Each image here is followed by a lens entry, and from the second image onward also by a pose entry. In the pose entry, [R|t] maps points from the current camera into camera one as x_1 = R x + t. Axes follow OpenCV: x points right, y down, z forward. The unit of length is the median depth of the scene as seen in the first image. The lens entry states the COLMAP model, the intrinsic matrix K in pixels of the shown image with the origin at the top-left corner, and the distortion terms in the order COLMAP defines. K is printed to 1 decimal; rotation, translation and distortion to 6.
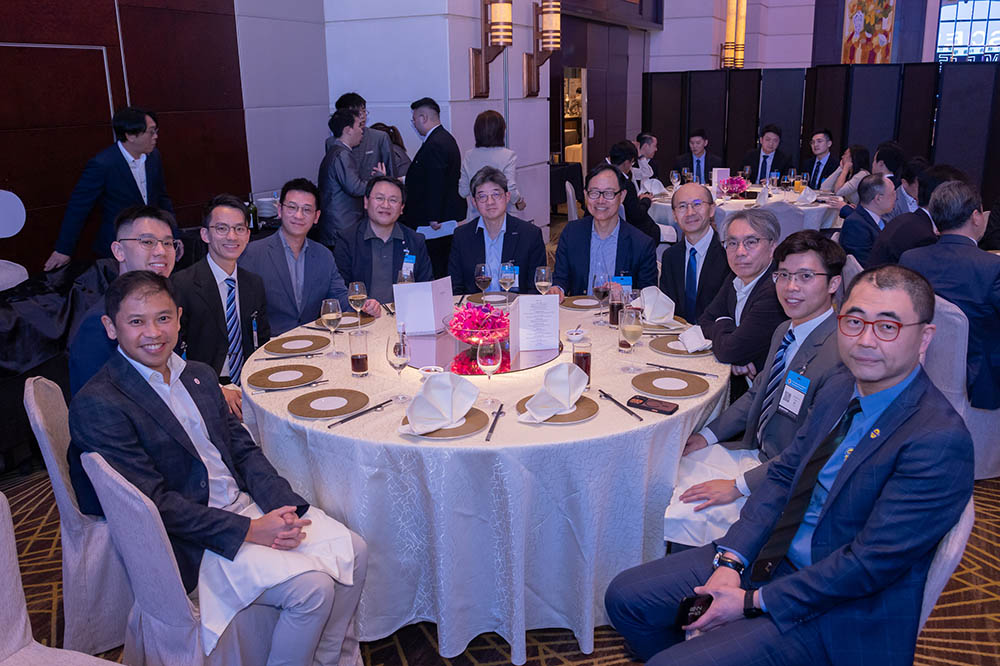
lens RADIAL K [[847.4, 0, 497.8], [0, 847.4, 308.5], [0, 0, 1]] dist [0.004393, -0.048361]
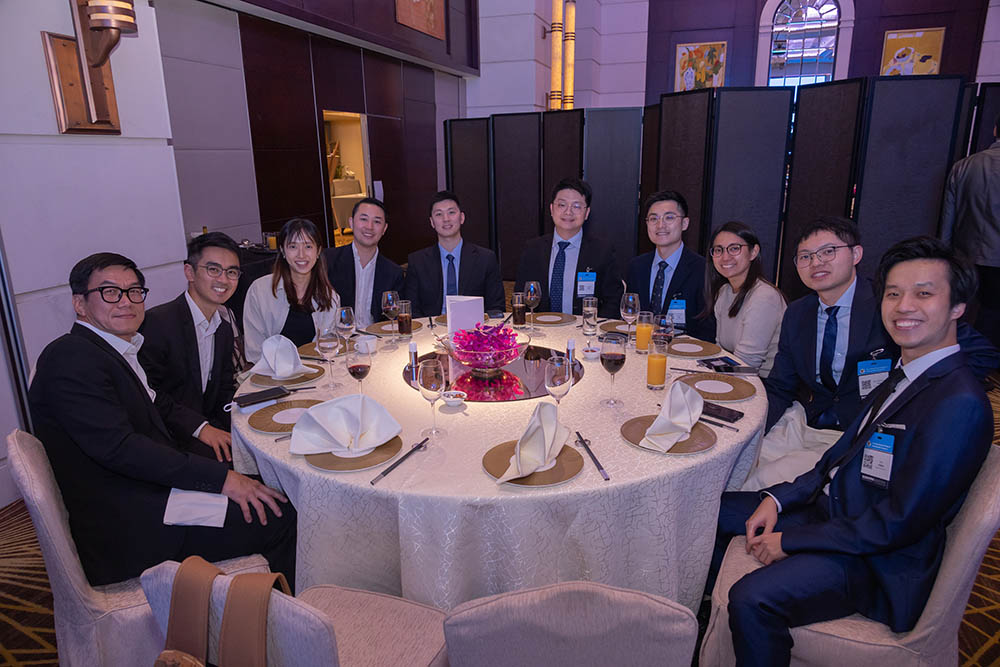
lens RADIAL K [[682.3, 0, 495.8], [0, 682.3, 334.3], [0, 0, 1]] dist [0.008306, -0.002834]
pose [[0.990187, -0.035621, 0.135129, 0.173272], [0.034975, 0.999363, 0.007154, -0.112004], [-0.135298, -0.002358, 0.990802, 0.492273]]
